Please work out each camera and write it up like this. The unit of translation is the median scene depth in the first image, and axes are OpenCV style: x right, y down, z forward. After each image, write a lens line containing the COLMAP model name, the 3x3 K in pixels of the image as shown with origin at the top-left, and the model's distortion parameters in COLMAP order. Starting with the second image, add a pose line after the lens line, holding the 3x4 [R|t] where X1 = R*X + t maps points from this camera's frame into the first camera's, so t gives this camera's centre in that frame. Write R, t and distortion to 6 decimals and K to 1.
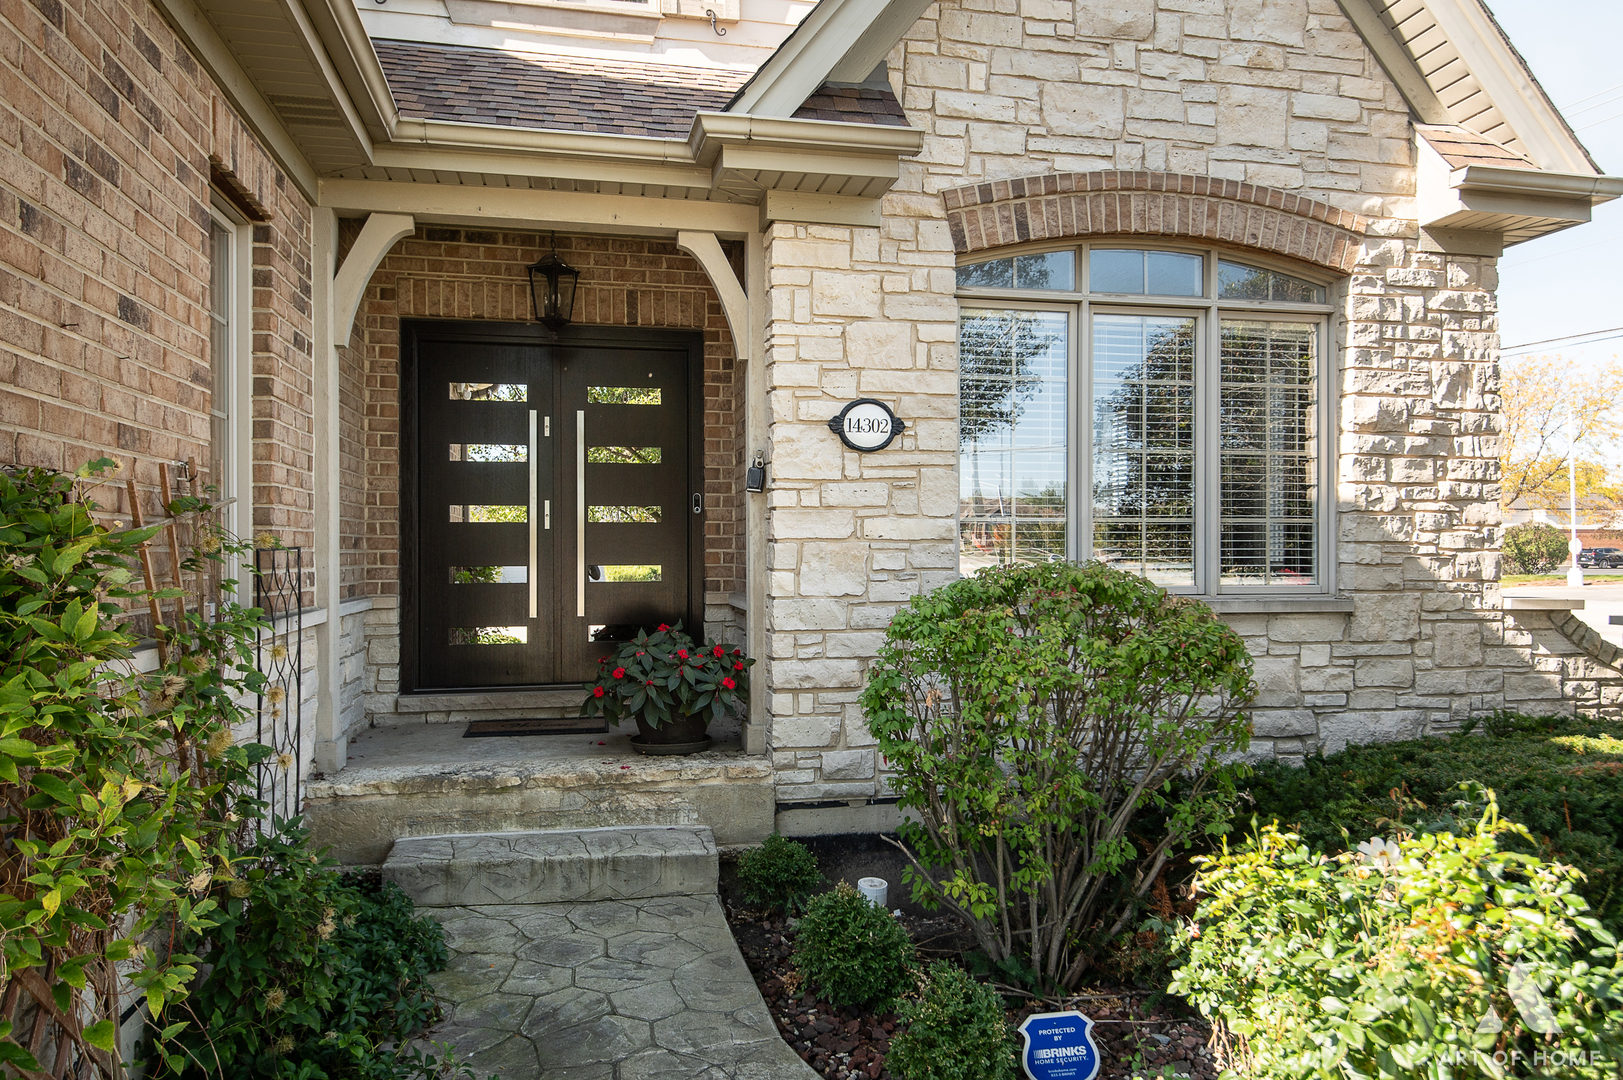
lens RADIAL K [[1126.7, 0, 809.9], [0, 1126.7, 543.8], [0, 0, 1]] dist [0.005551, 0.000687]
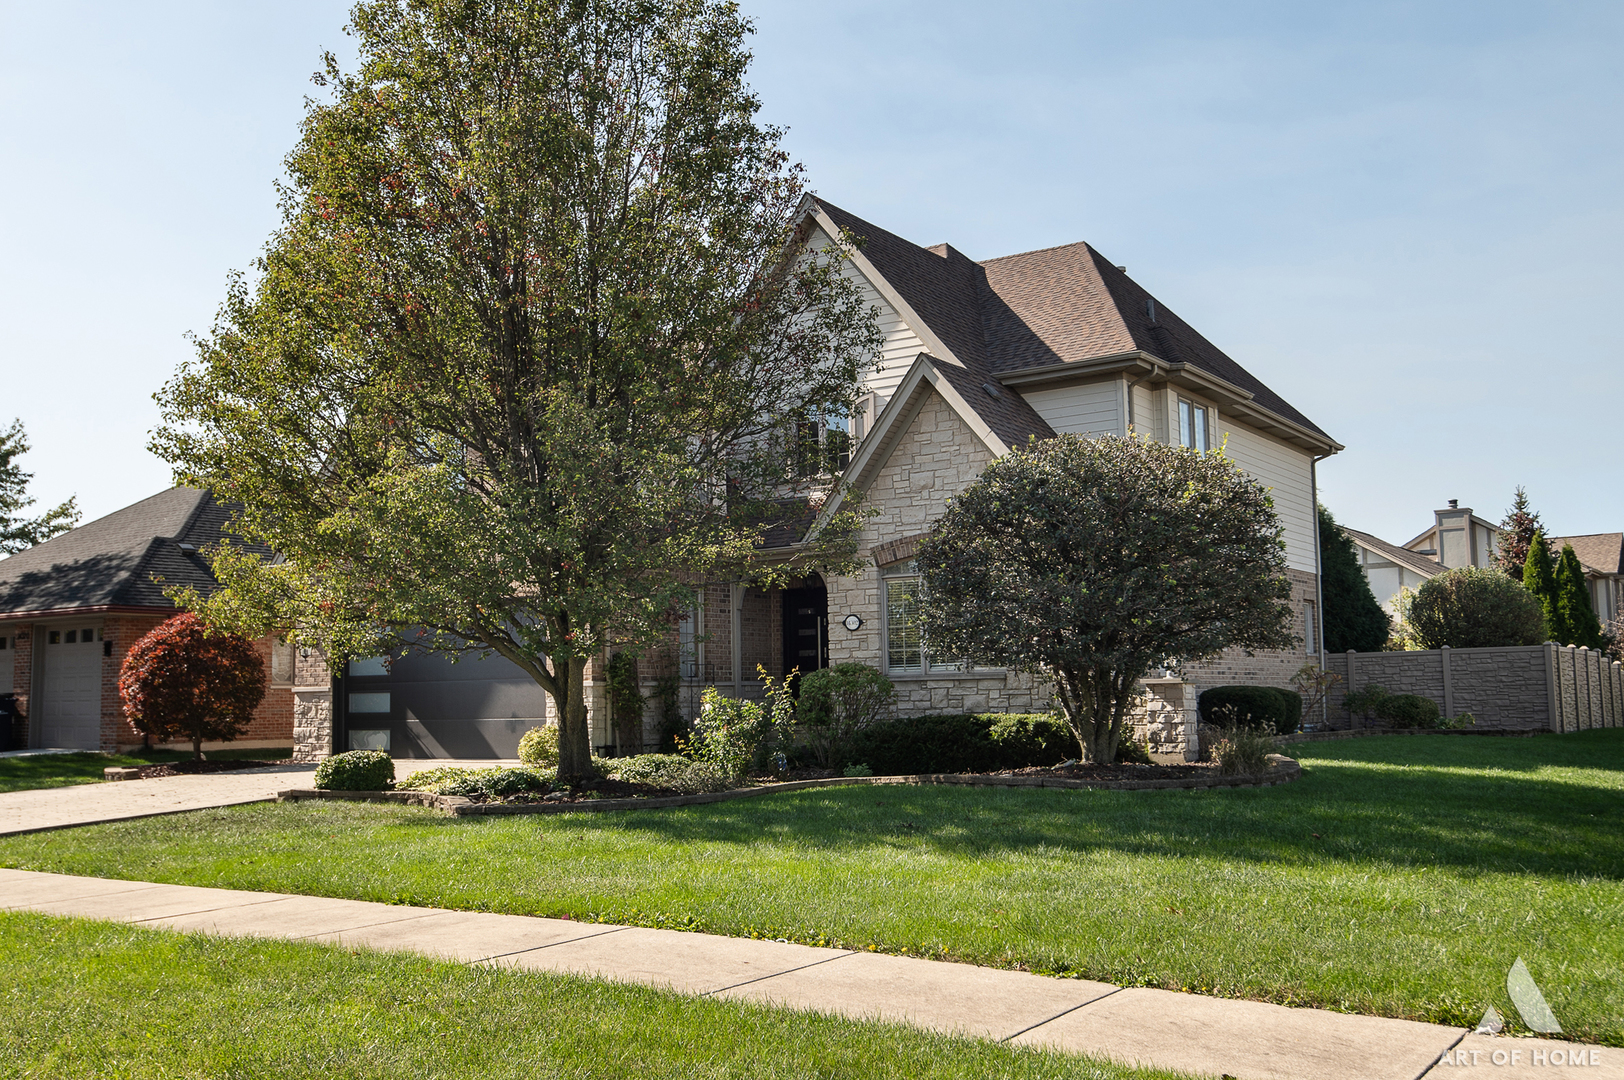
lens RADIAL K [[1509.2, 0, 811.6], [0, 1509.2, 540.6], [0, 0, 1]] dist [-0.001283, 0.000000]
pose [[0.701741, -0.085515, -0.707282, 3.011692], [0.021539, 0.994863, -0.098915, 0.086031], [0.712107, 0.054178, 0.699977, -2.107163]]
